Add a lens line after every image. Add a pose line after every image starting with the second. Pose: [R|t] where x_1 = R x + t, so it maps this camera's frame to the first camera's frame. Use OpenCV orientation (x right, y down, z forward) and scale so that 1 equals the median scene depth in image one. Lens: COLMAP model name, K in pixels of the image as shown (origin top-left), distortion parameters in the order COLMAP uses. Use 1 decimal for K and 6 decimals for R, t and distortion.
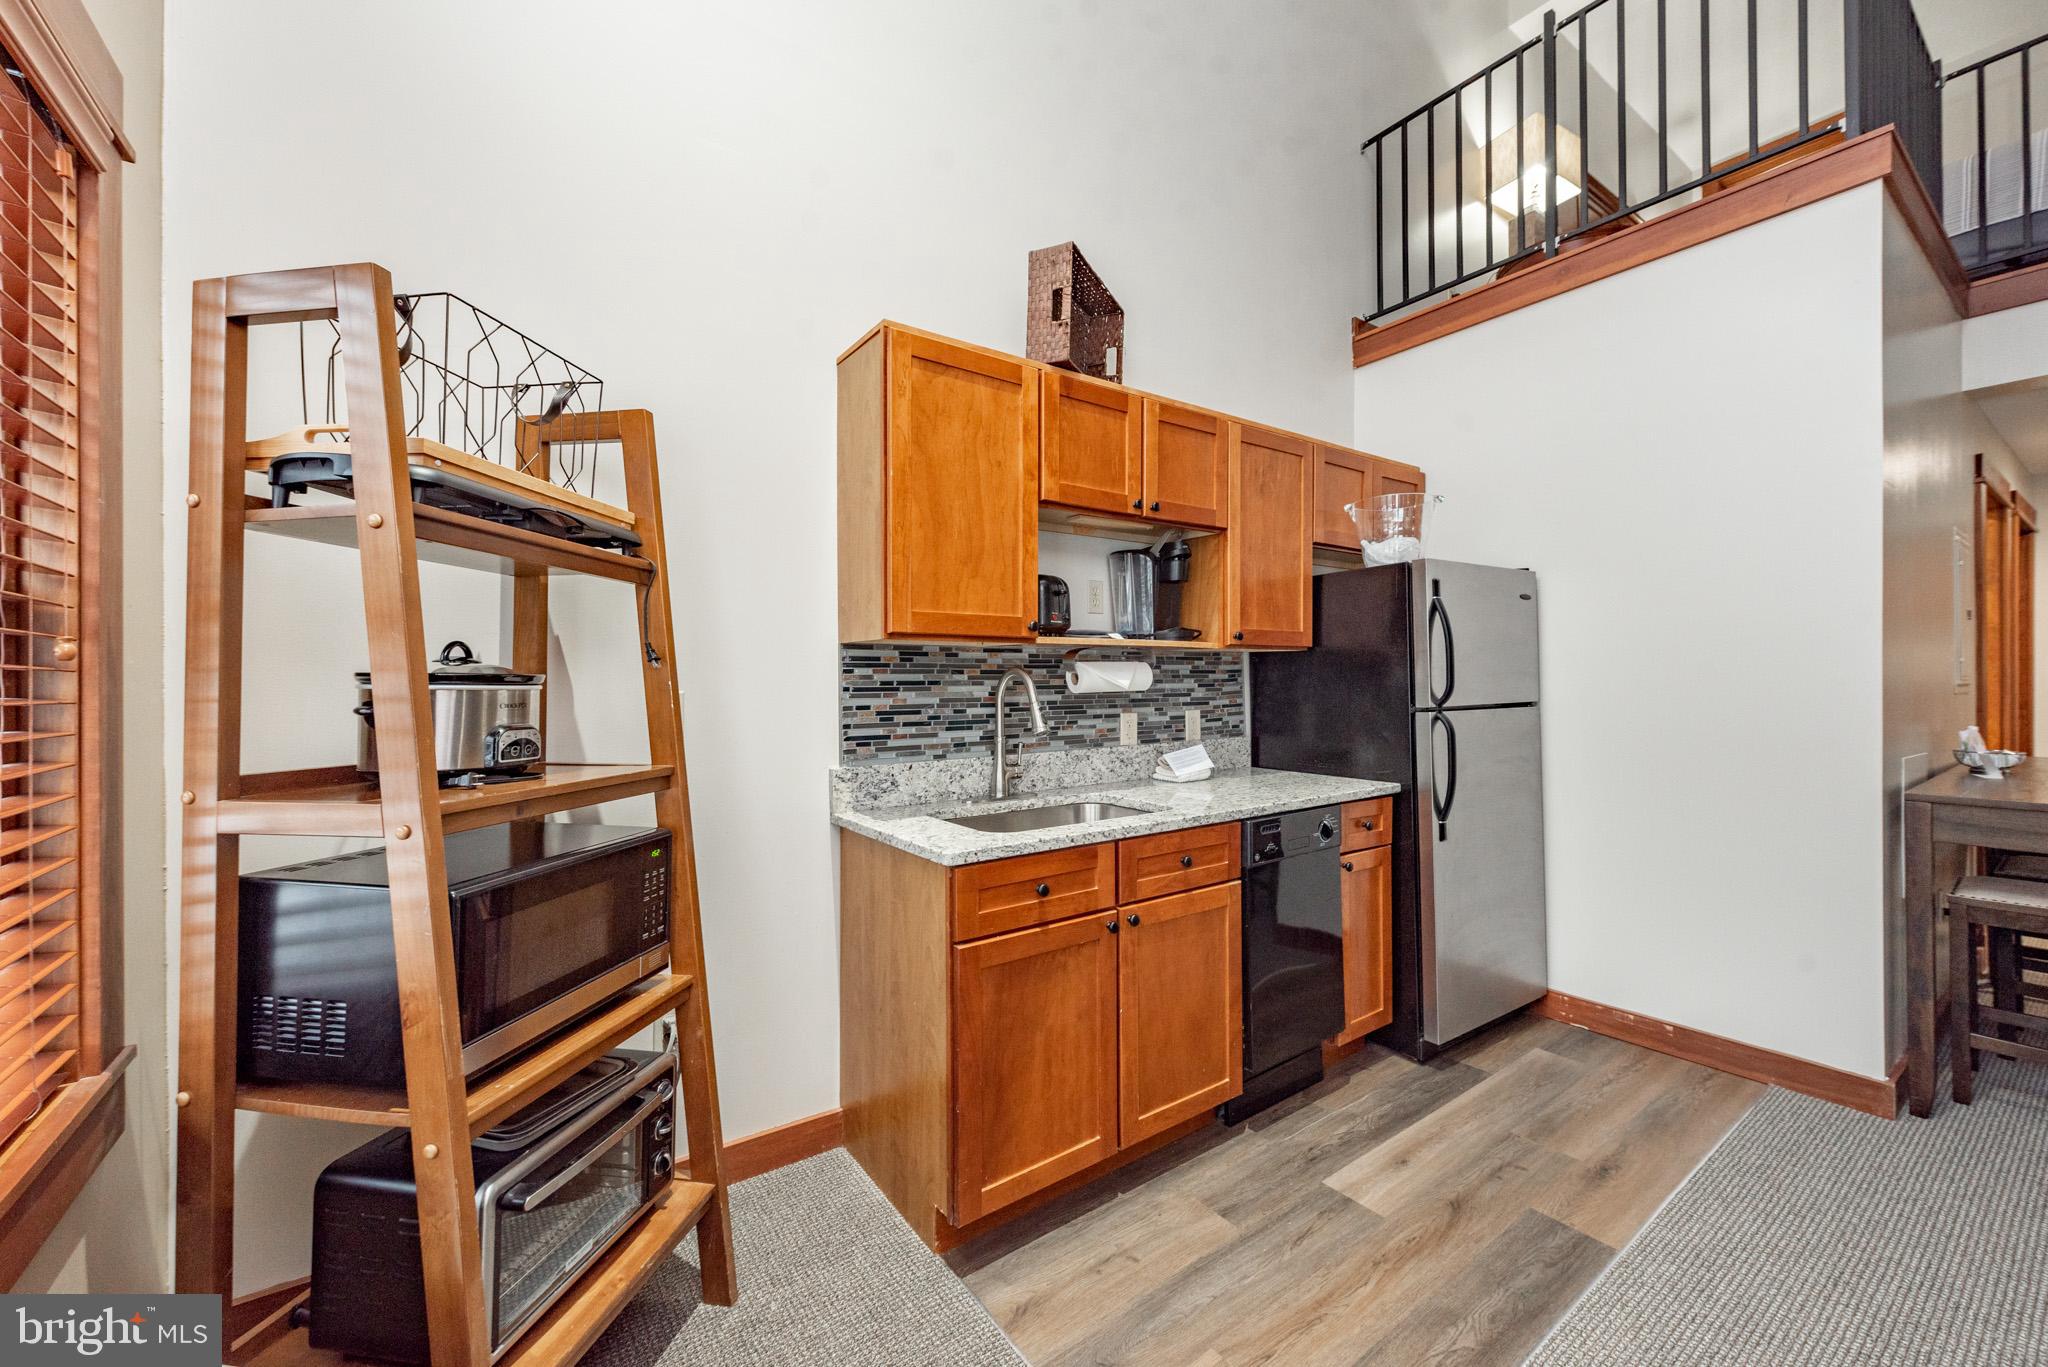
lens RADIAL K [[795.3, 0, 1019.3], [0, 795.3, 670.6], [0, 0, 1]] dist [0.001281, -0.000018]
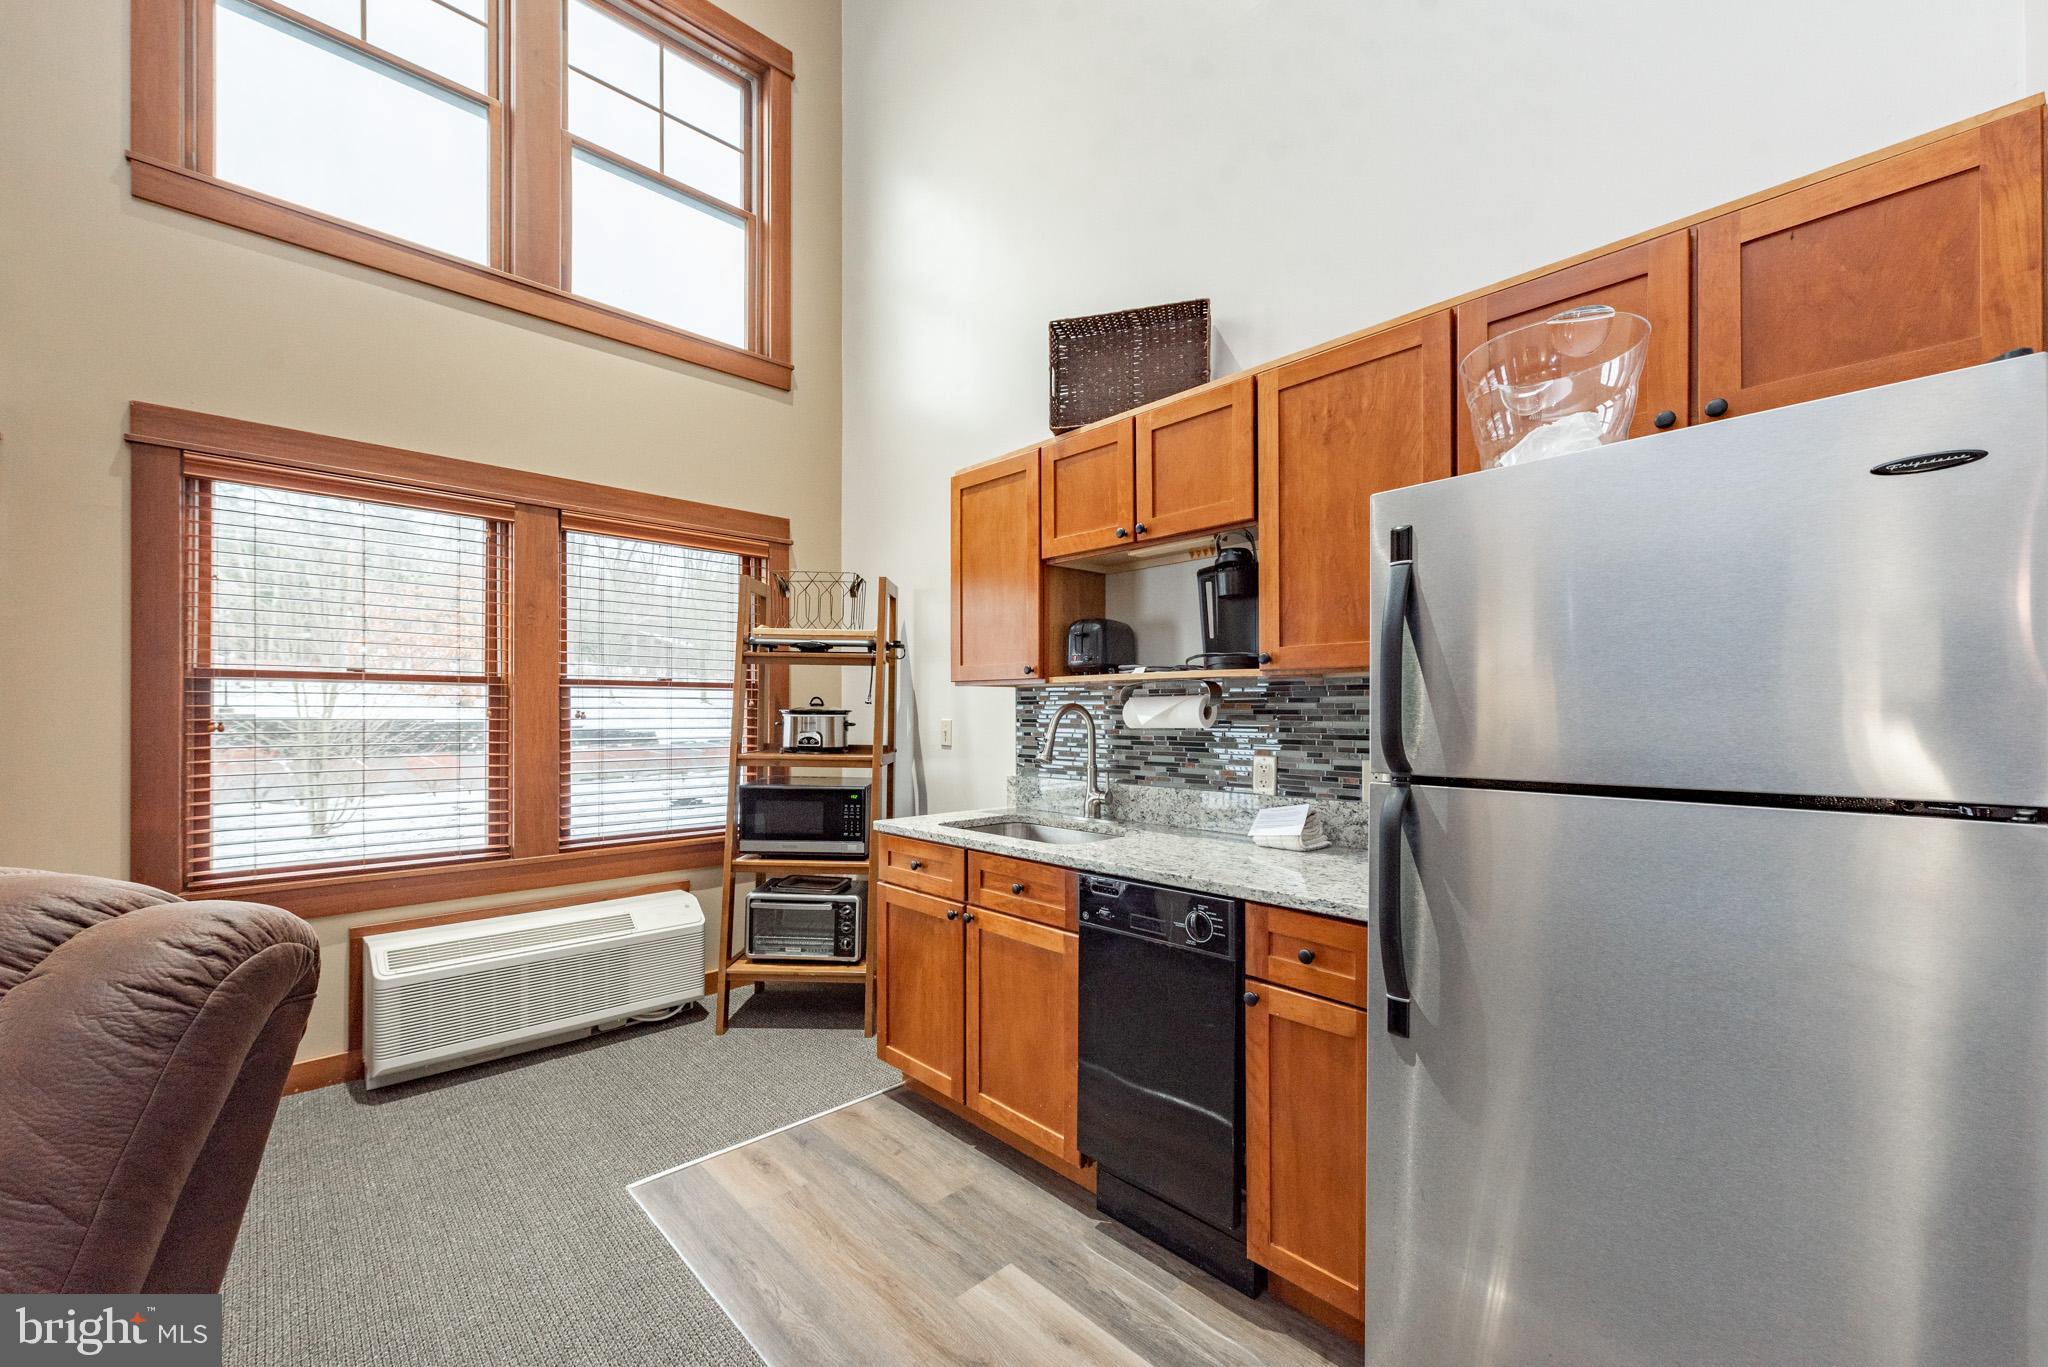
lens RADIAL K [[785.5, 0, 1024.6], [0, 785.5, 711.0], [0, 0, 1]] dist [0.000458, -0.000103]
pose [[0.159913, 0.003984, -0.987123, 1.059485], [0.008700, 0.999947, 0.005445, -0.000097], [0.987093, -0.009459, 0.159870, 0.728059]]
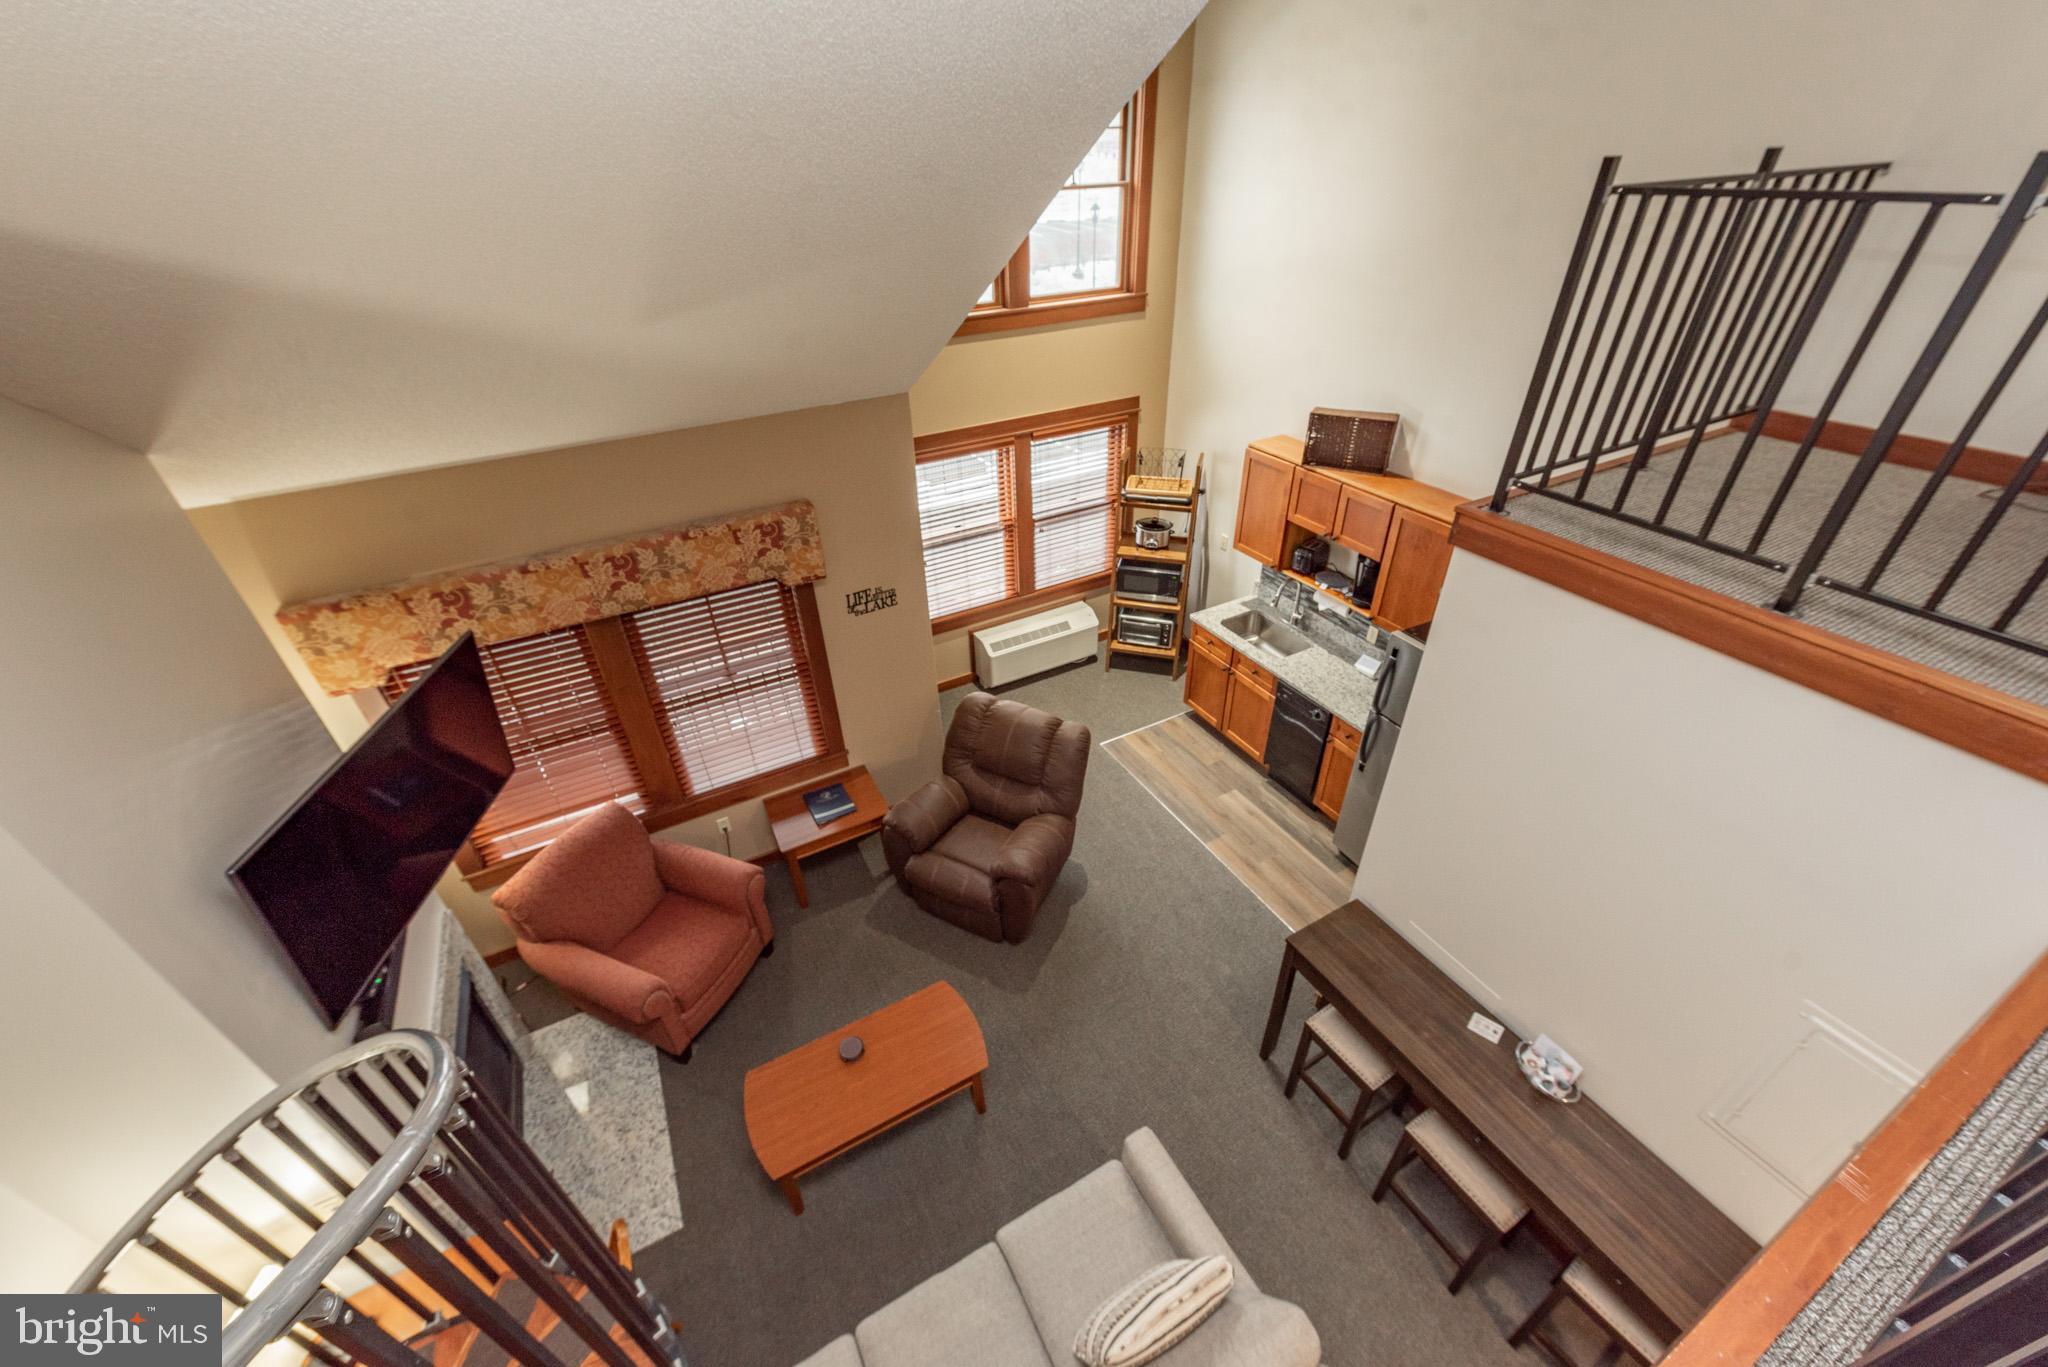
lens RADIAL K [[795.3, 0, 1019.3], [0, 795.3, 670.6], [0, 0, 1]] dist [0.001281, -0.000018]
pose [[-0.107311, 0.566190, -0.817259, 2.101371], [0.039846, 0.823795, 0.565486, -1.104046], [0.993427, 0.028119, -0.110963, 0.448527]]
